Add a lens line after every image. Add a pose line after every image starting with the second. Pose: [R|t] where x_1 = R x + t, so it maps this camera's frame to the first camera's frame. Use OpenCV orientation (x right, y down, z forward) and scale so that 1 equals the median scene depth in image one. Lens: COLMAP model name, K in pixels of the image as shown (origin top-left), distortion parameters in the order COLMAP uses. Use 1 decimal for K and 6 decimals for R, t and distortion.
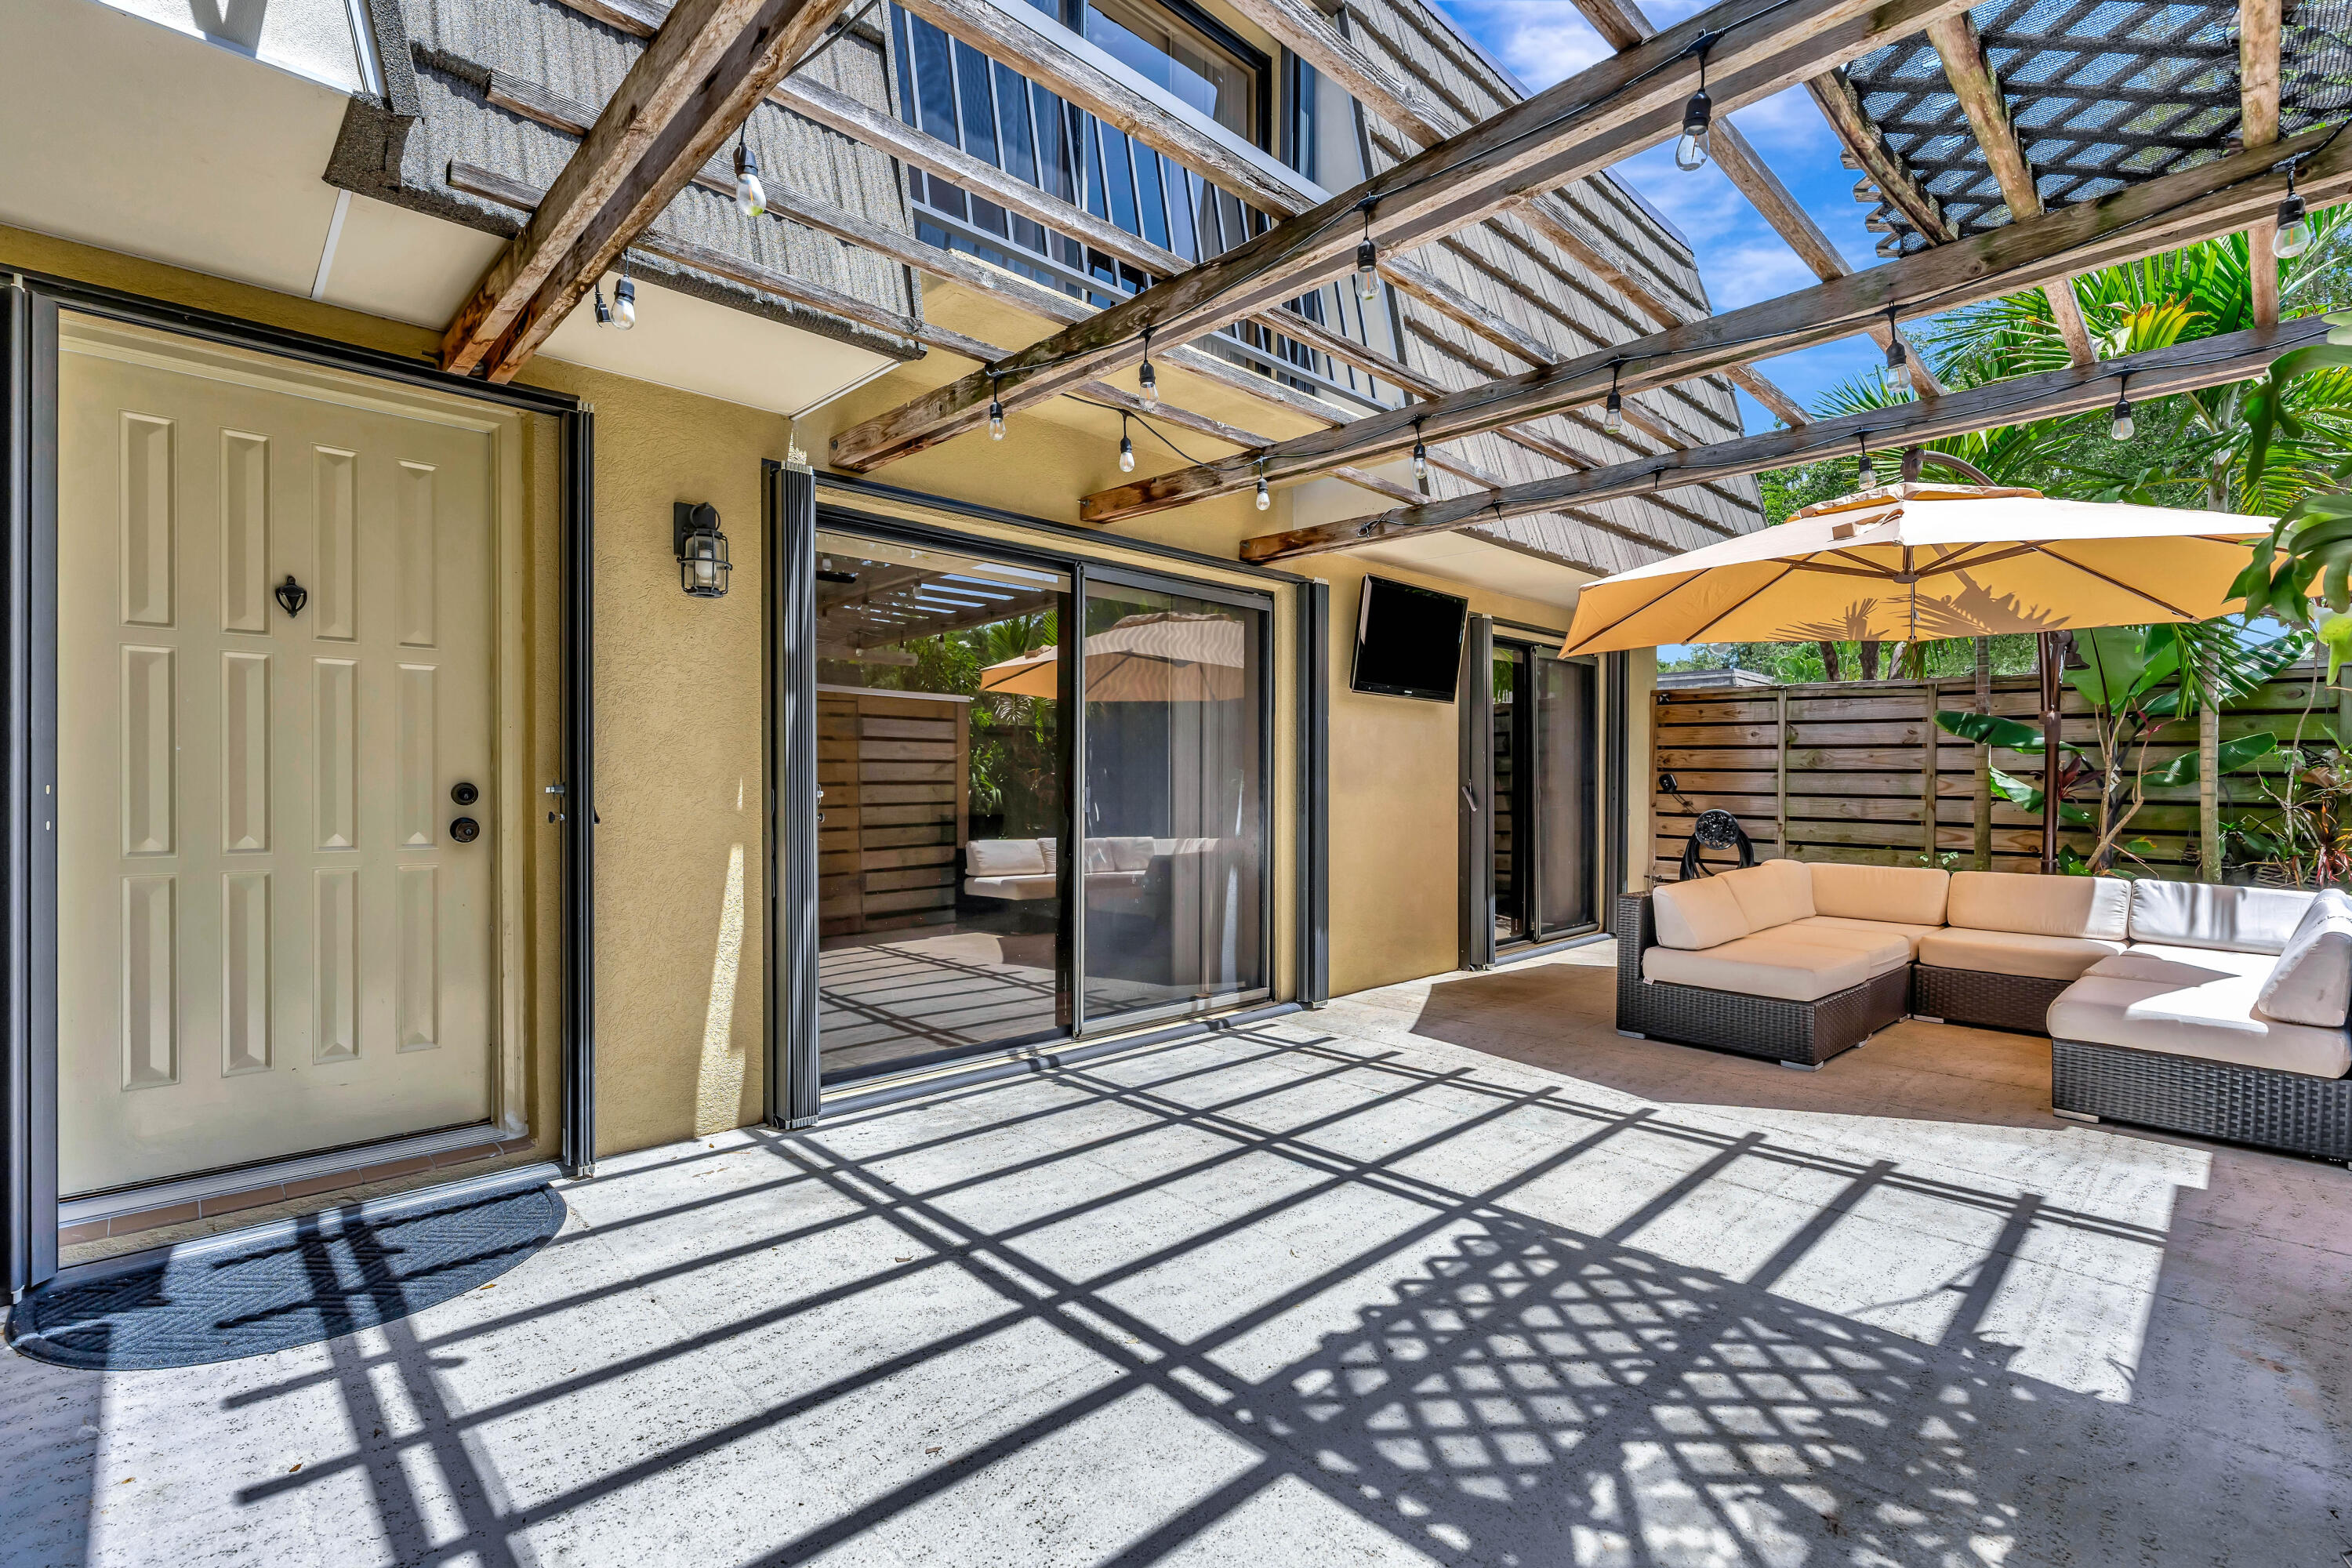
lens RADIAL K [[1062.9, 0, 1176.0], [0, 1062.9, 784.0], [0, 0, 1]] dist [-0.004434, 0.004430]
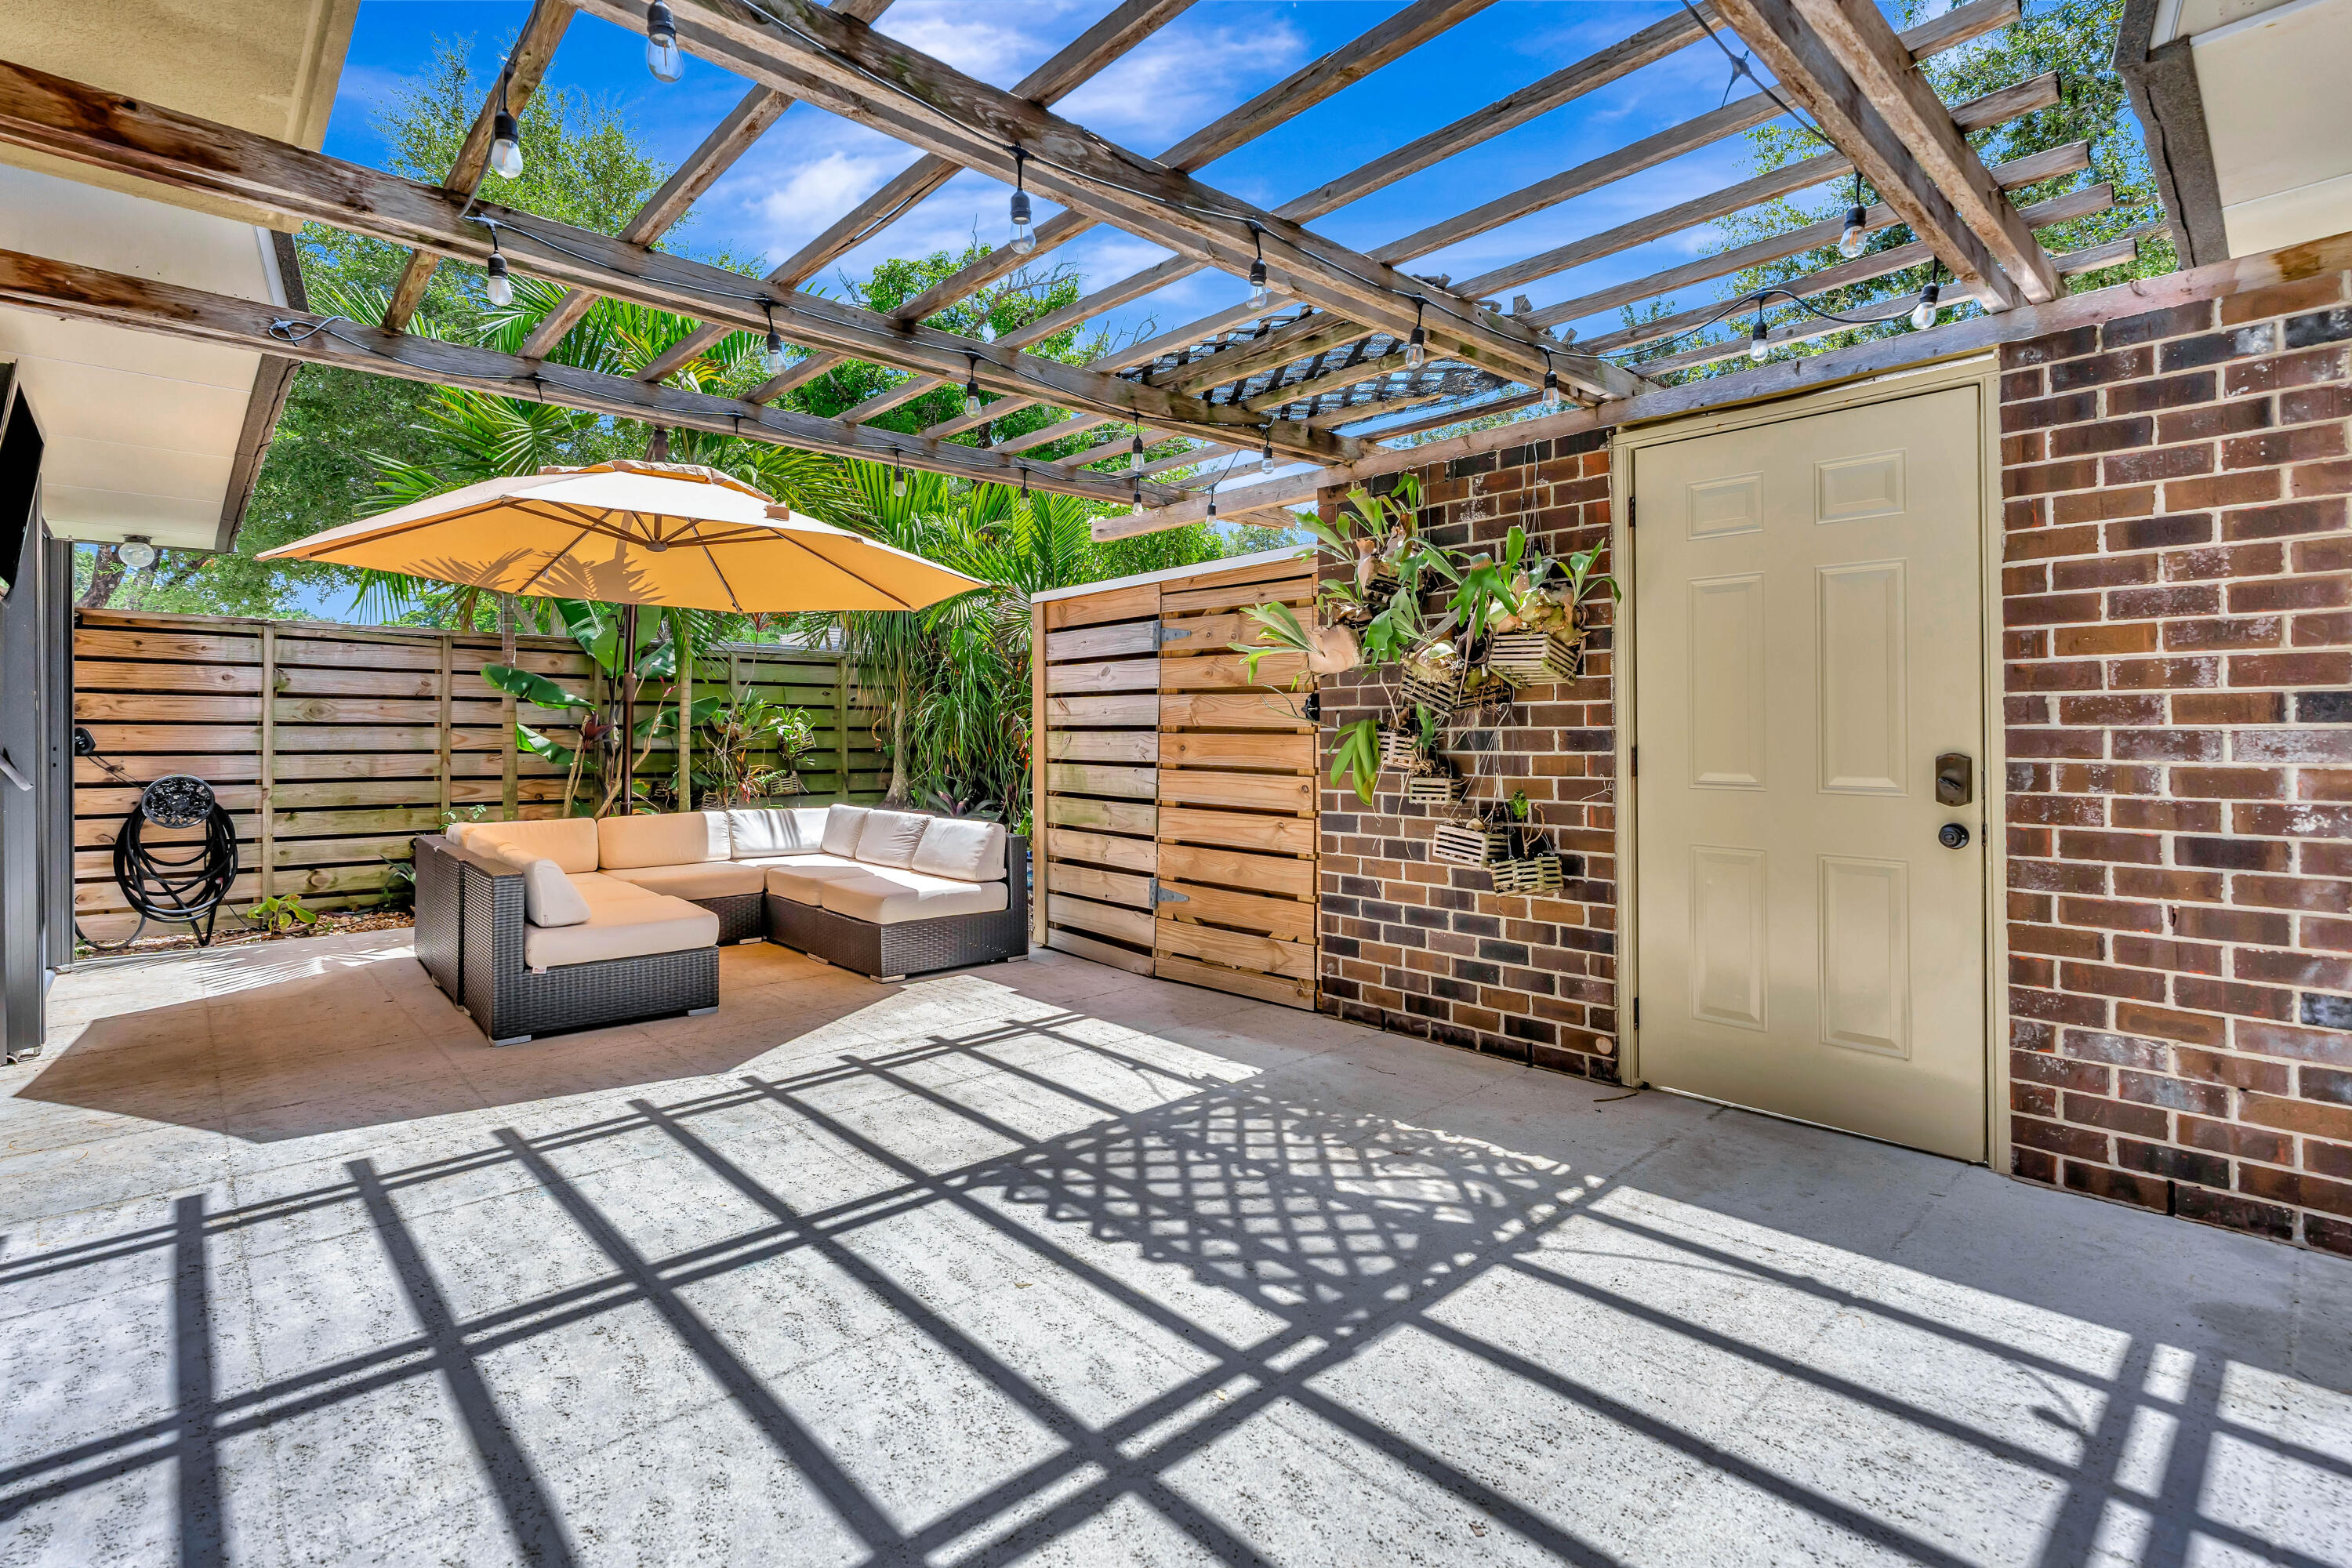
lens RADIAL K [[1094.0, 0, 1177.6], [0, 1094.0, 712.5], [0, 0, 1]] dist [-0.004480, 0.000758]
pose [[0.020673, 0.012522, 0.999708, -0.710427], [0.009234, 0.999877, -0.012715, -0.010739], [-0.999744, 0.009494, 0.020555, 0.772695]]
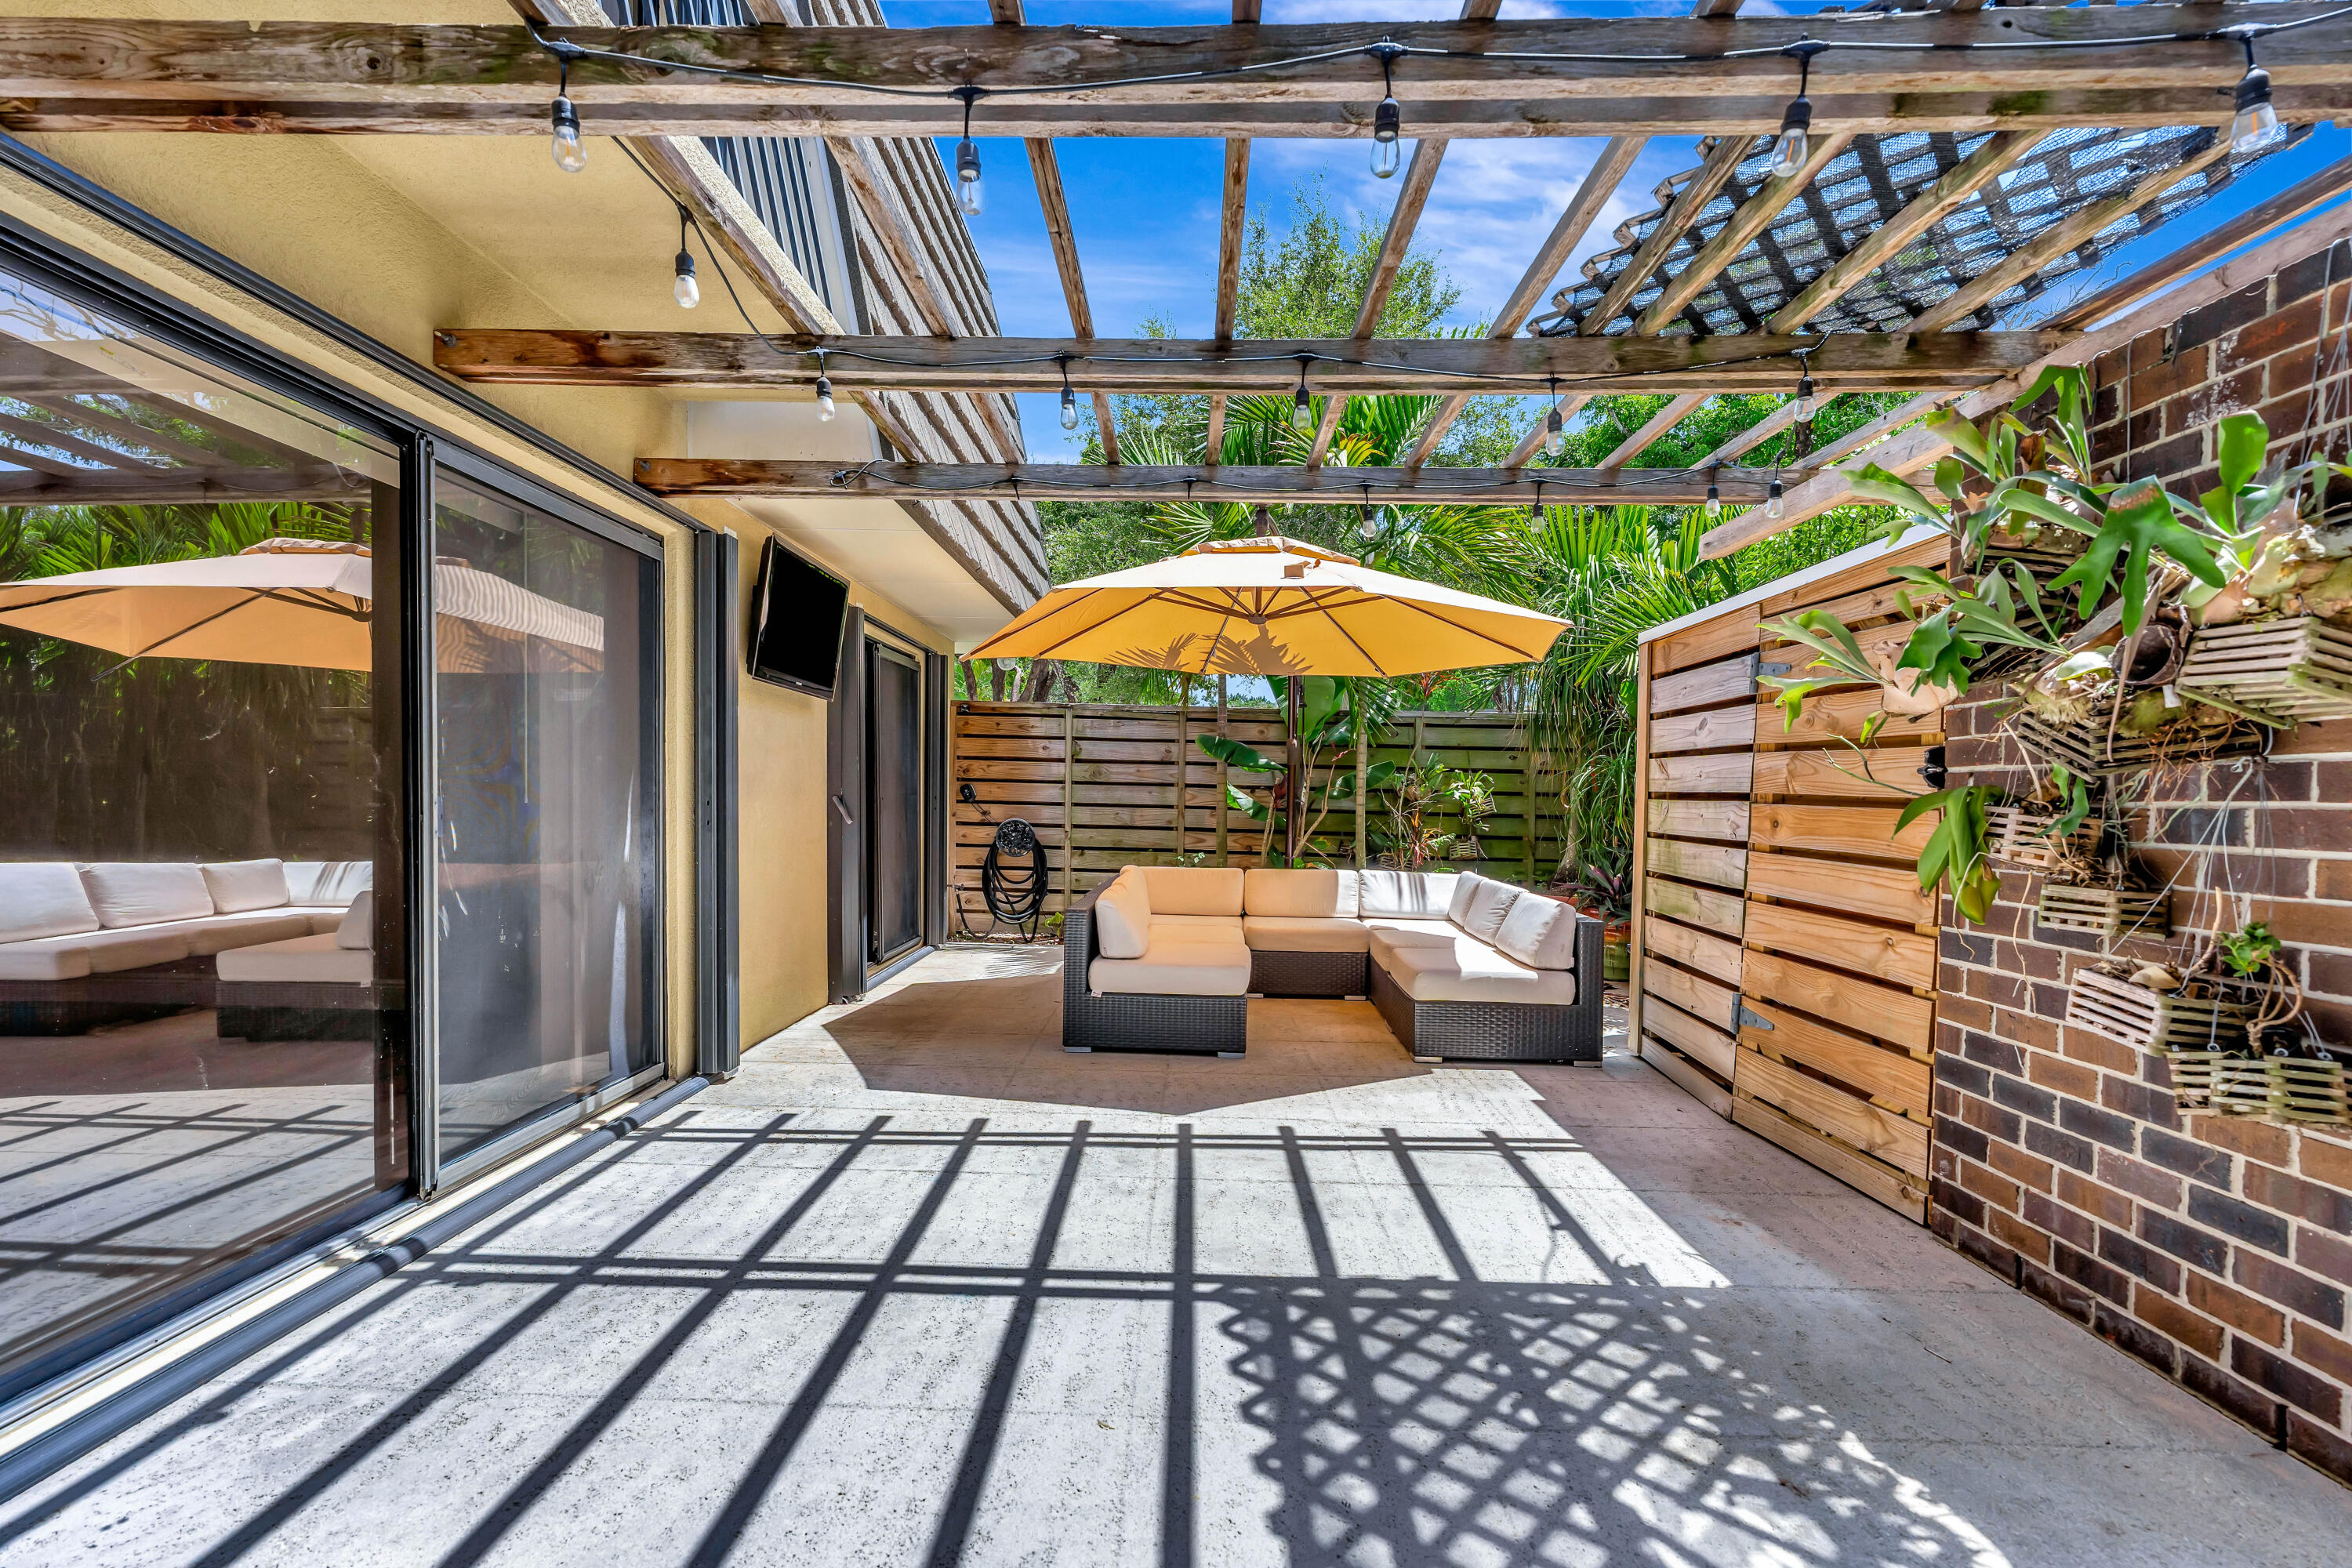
lens RADIAL K [[1068.2, 0, 1168.3], [0, 1068.2, 818.5], [0, 0, 1]] dist [-0.003673, 0.000419]
pose [[0.713265, -0.010152, 0.700821, -0.348151], [-0.008825, 0.999686, 0.023463, -0.005662], [-0.700839, -0.022920, 0.712951, 0.398122]]
